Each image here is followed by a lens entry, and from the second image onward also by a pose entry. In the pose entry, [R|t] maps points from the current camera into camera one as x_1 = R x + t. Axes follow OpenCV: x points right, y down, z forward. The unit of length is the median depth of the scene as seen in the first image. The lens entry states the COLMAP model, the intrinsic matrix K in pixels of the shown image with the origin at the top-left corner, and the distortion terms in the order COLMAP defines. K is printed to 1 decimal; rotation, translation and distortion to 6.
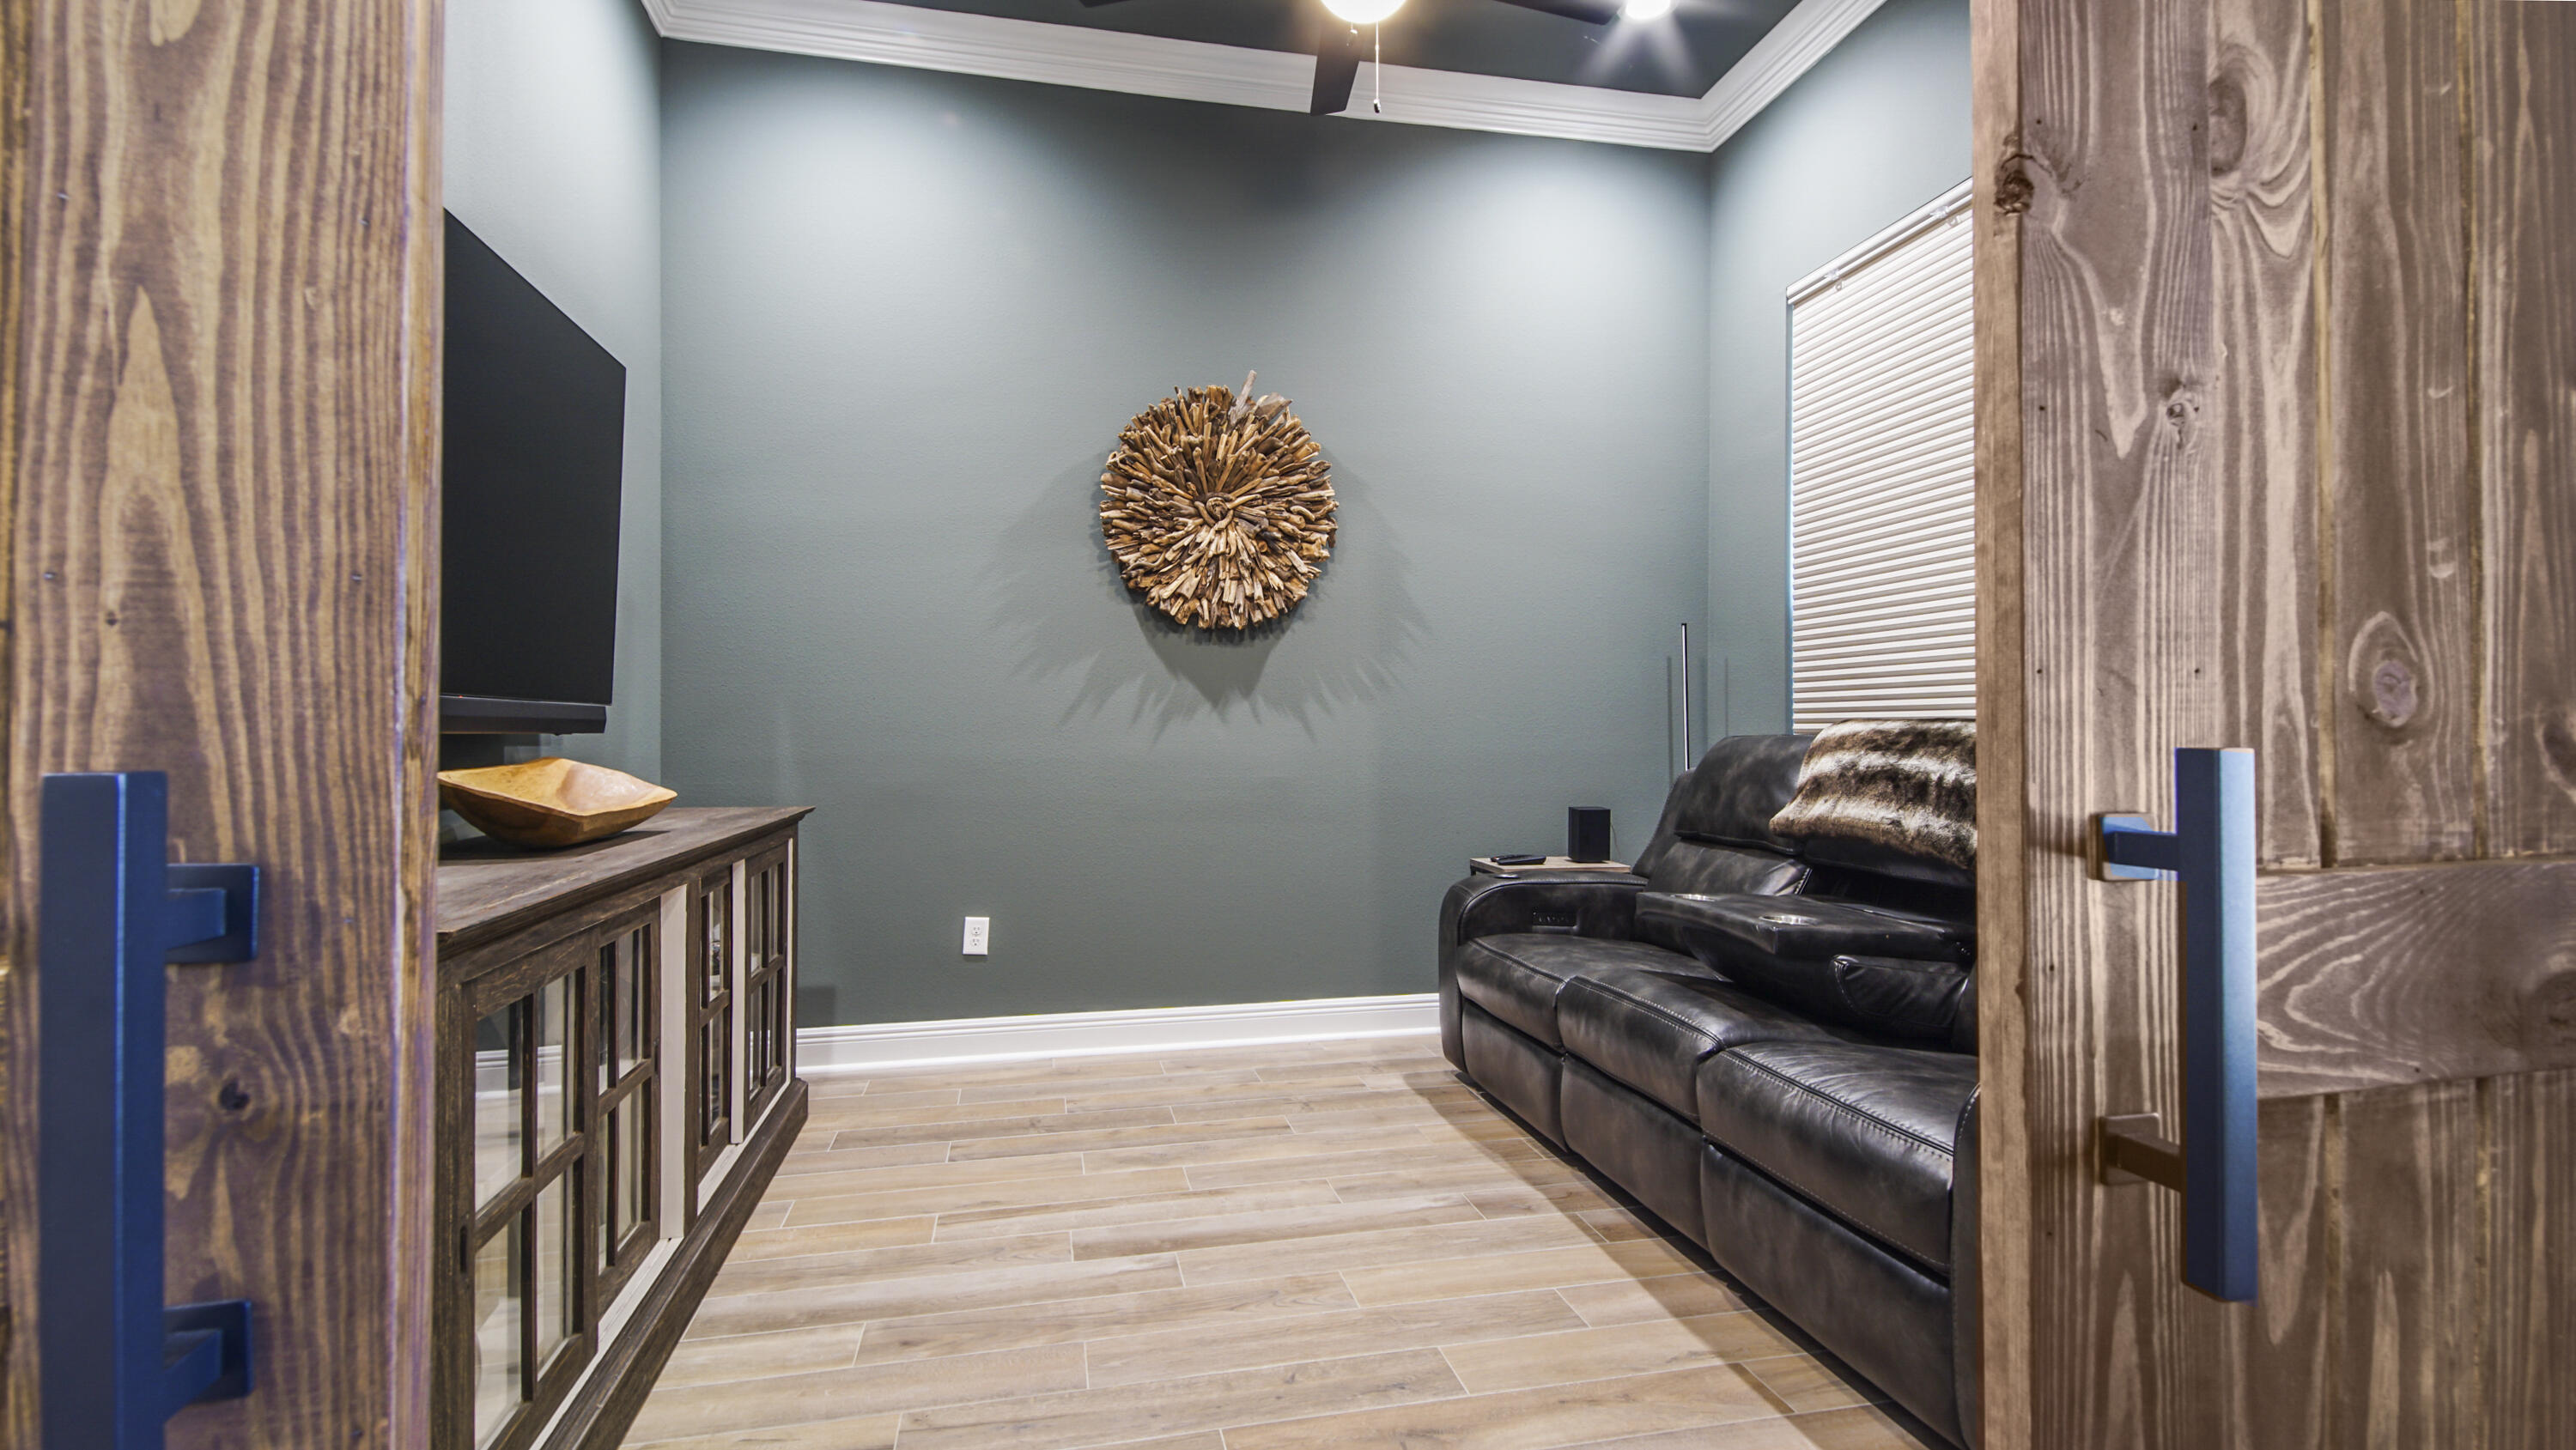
lens RADIAL K [[1160.0, 0, 1275.2], [0, 1160.0, 718.8], [0, 0, 1]] dist [0.028255, -0.016098]
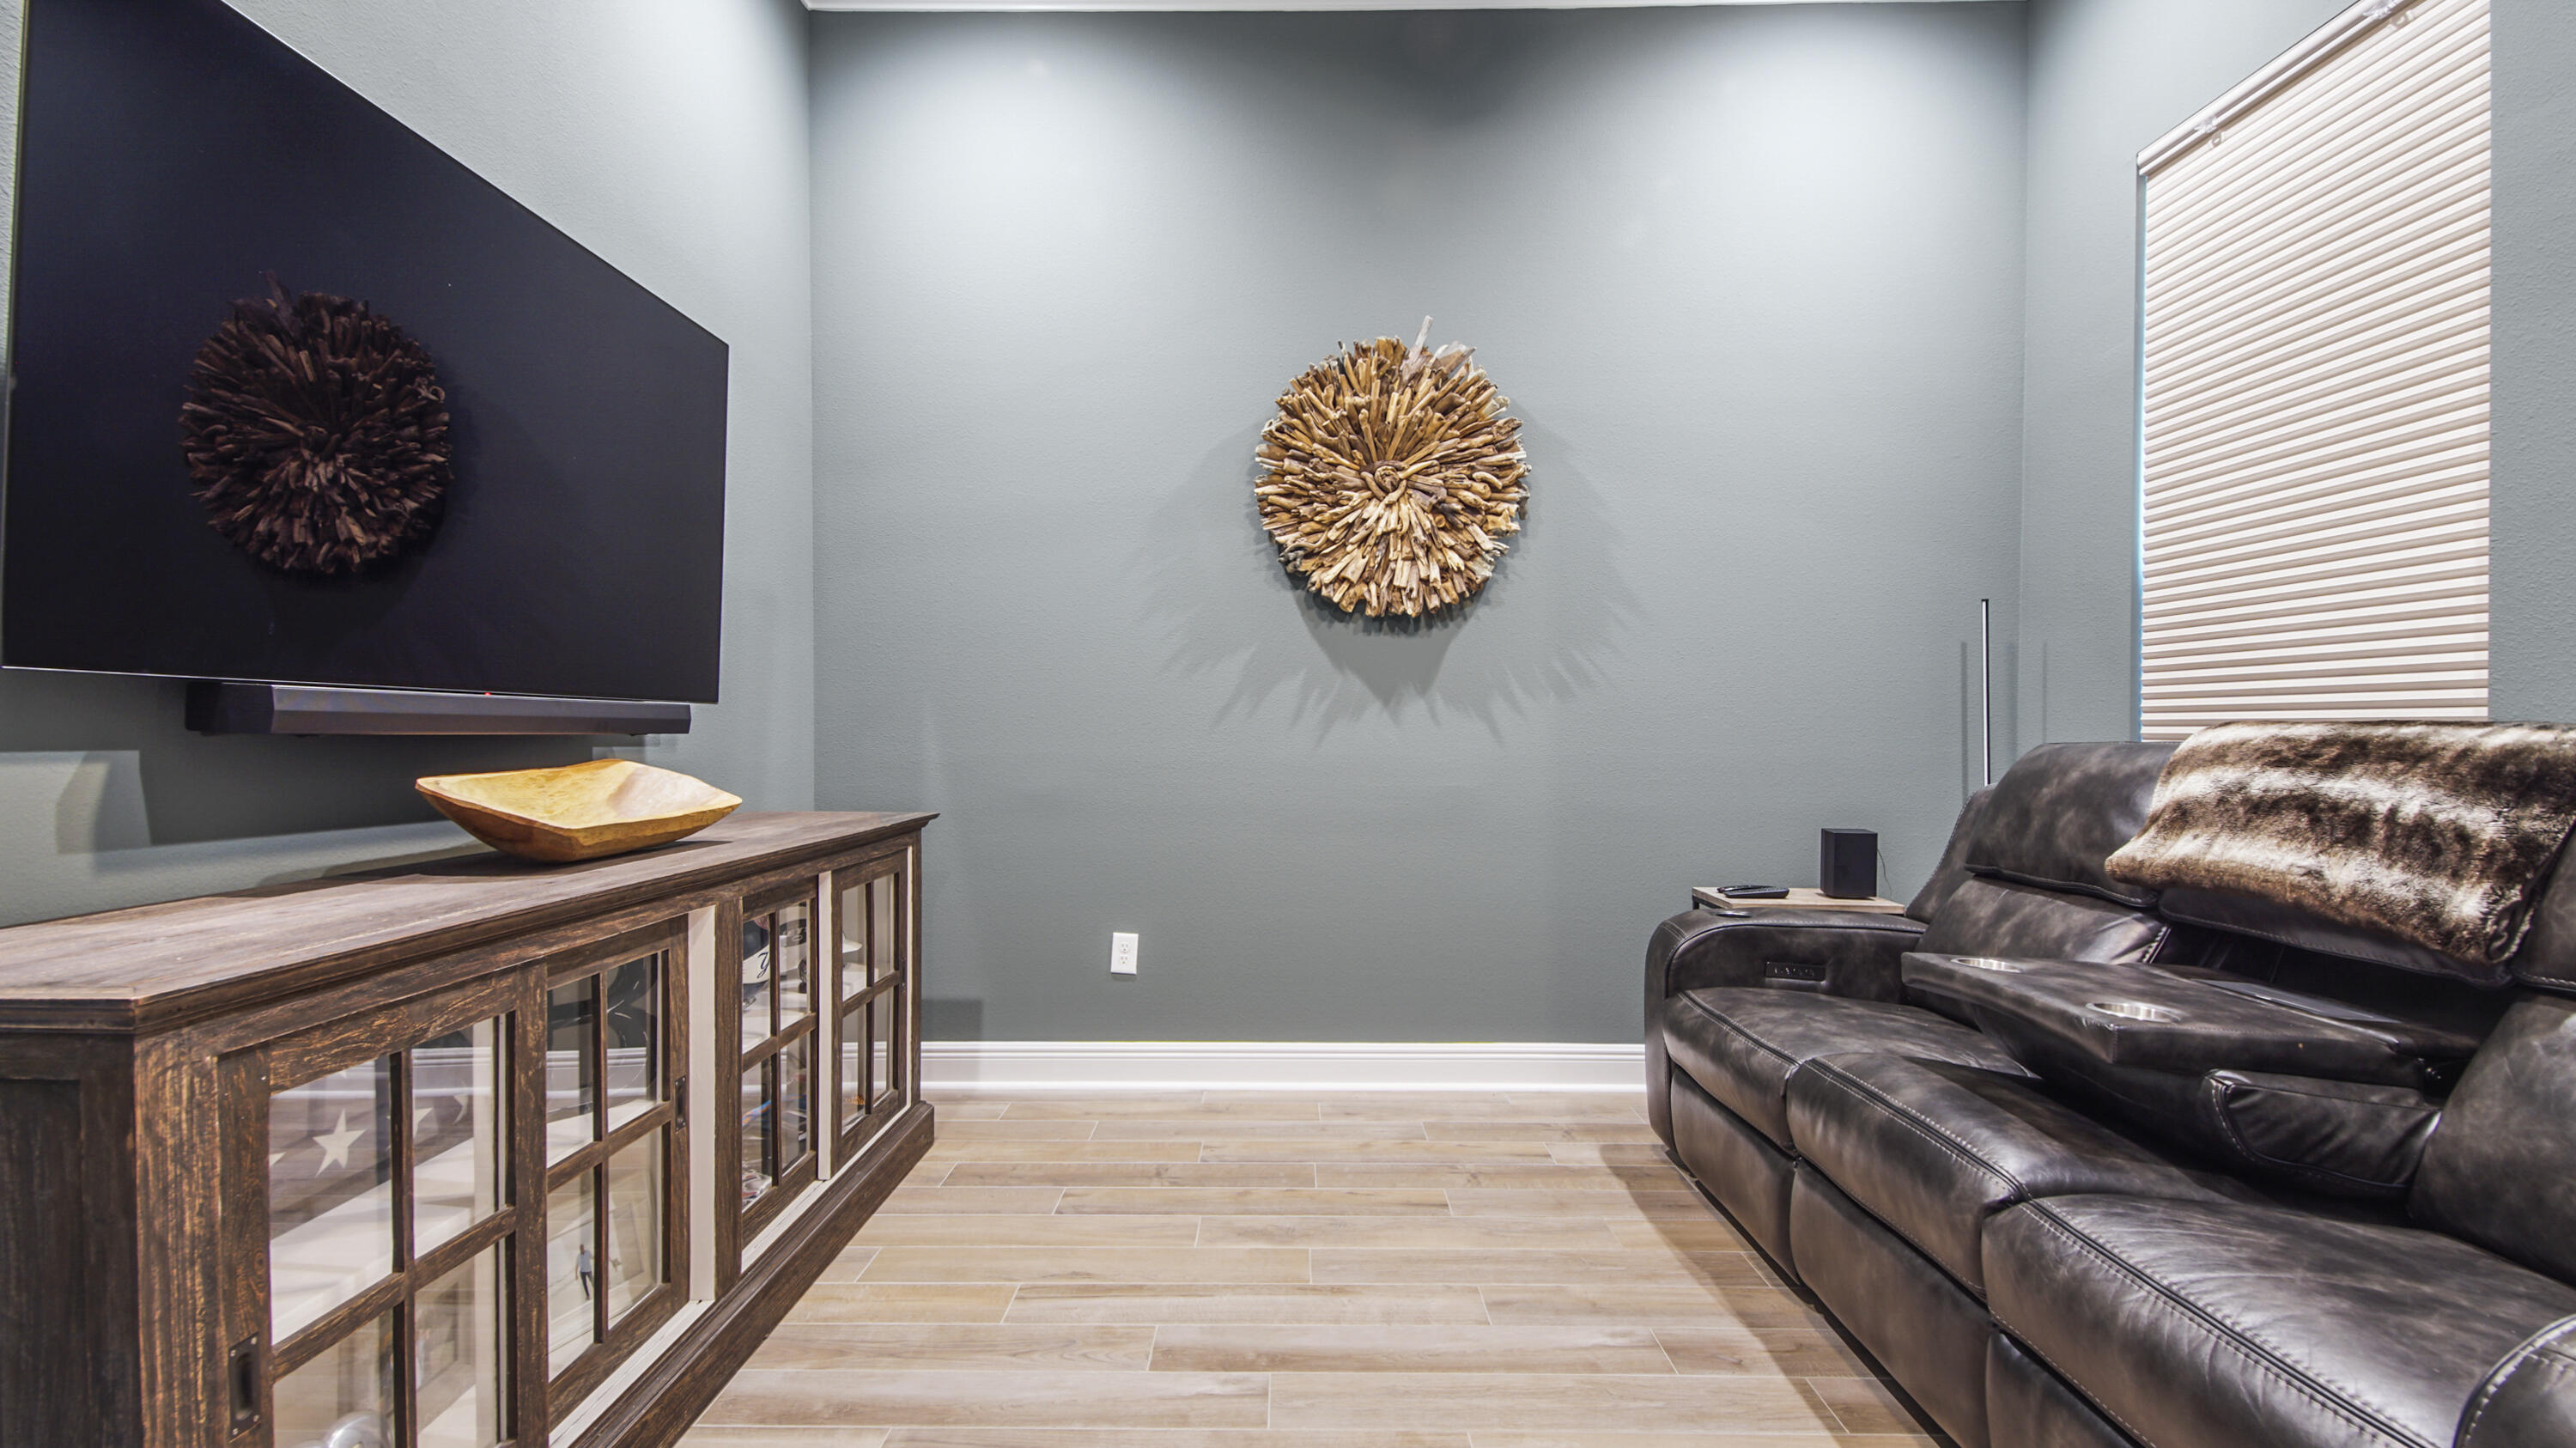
lens RADIAL K [[1160.2, 0, 1260.5], [0, 1160.2, 732.6], [0, 0, 1]] dist [0.028255, -0.016098]
pose [[0.975136, 0.004663, -0.221557, 0.069661], [-0.001851, 0.999915, 0.012896, -0.001343], [0.221598, -0.012165, 0.975062, 0.165133]]
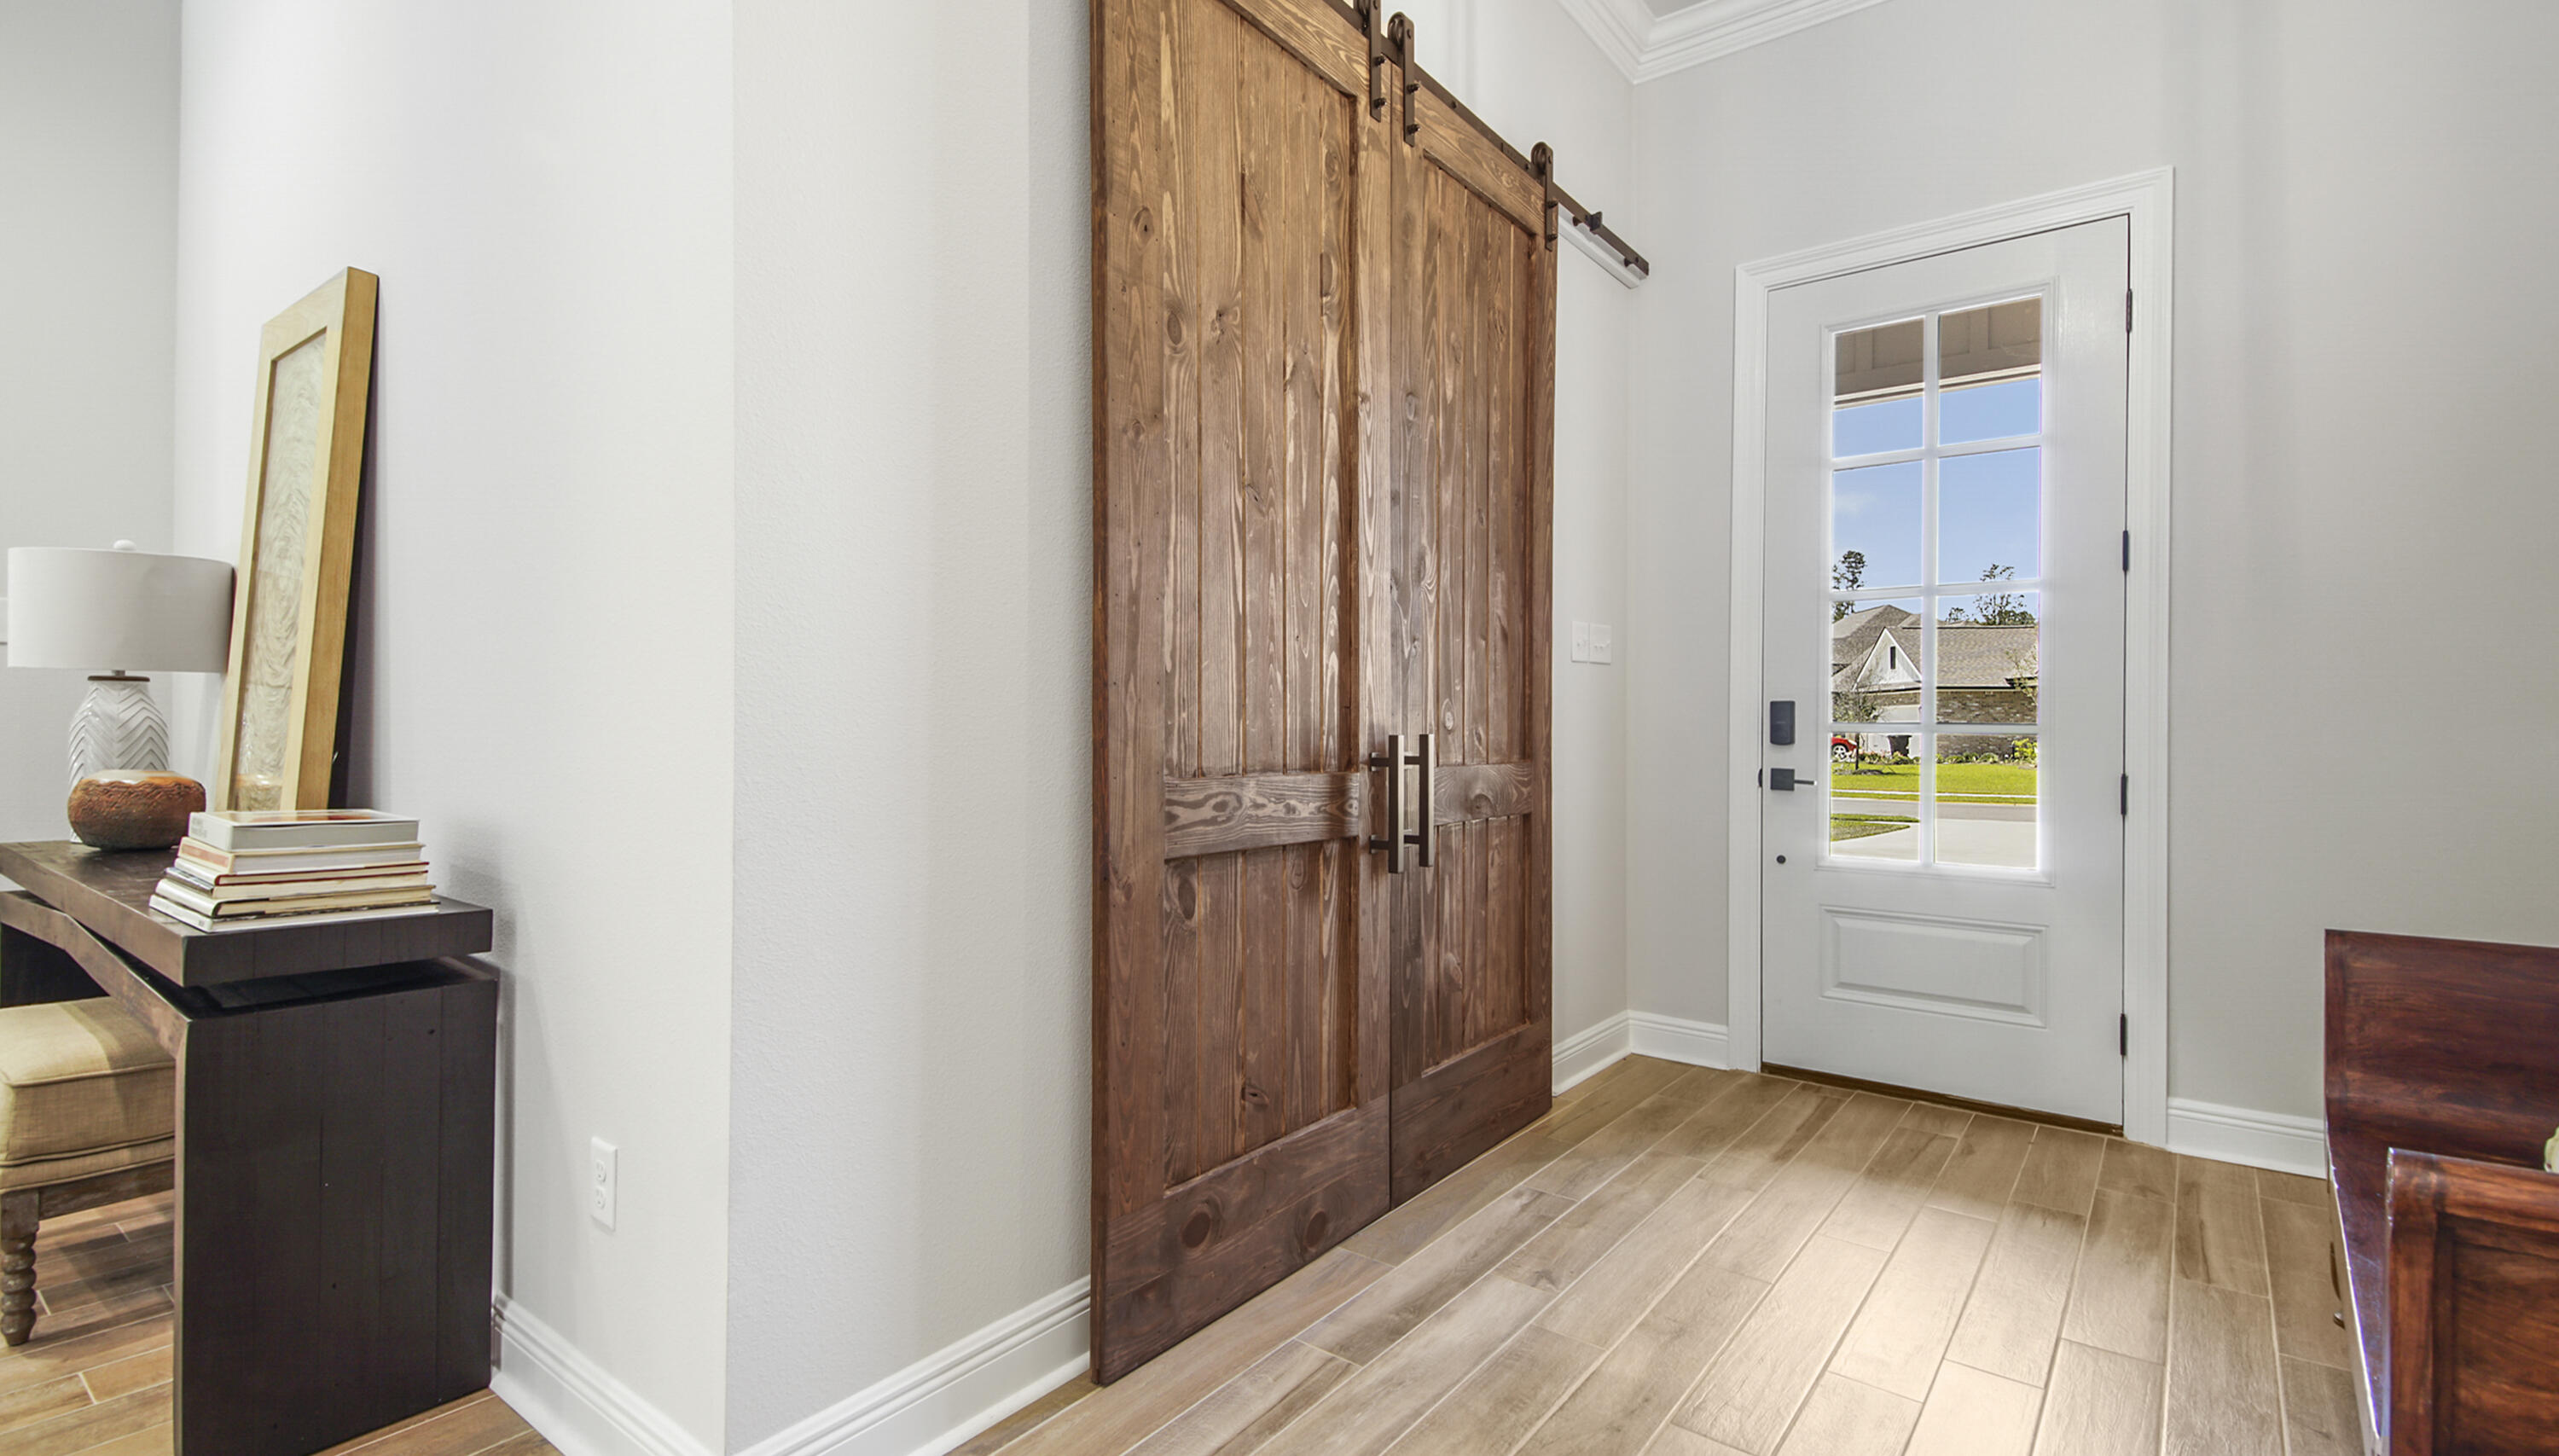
lens RADIAL K [[1204.1, 0, 1276.0], [0, 1204.1, 734.7], [0, 0, 1]] dist [-0.004506, -0.000808]
pose [[0.767158, 0.005275, 0.641437, -1.951141], [-0.010018, 0.999943, 0.003759, 0.013976], [-0.641380, -0.009309, 0.767167, -1.604063]]
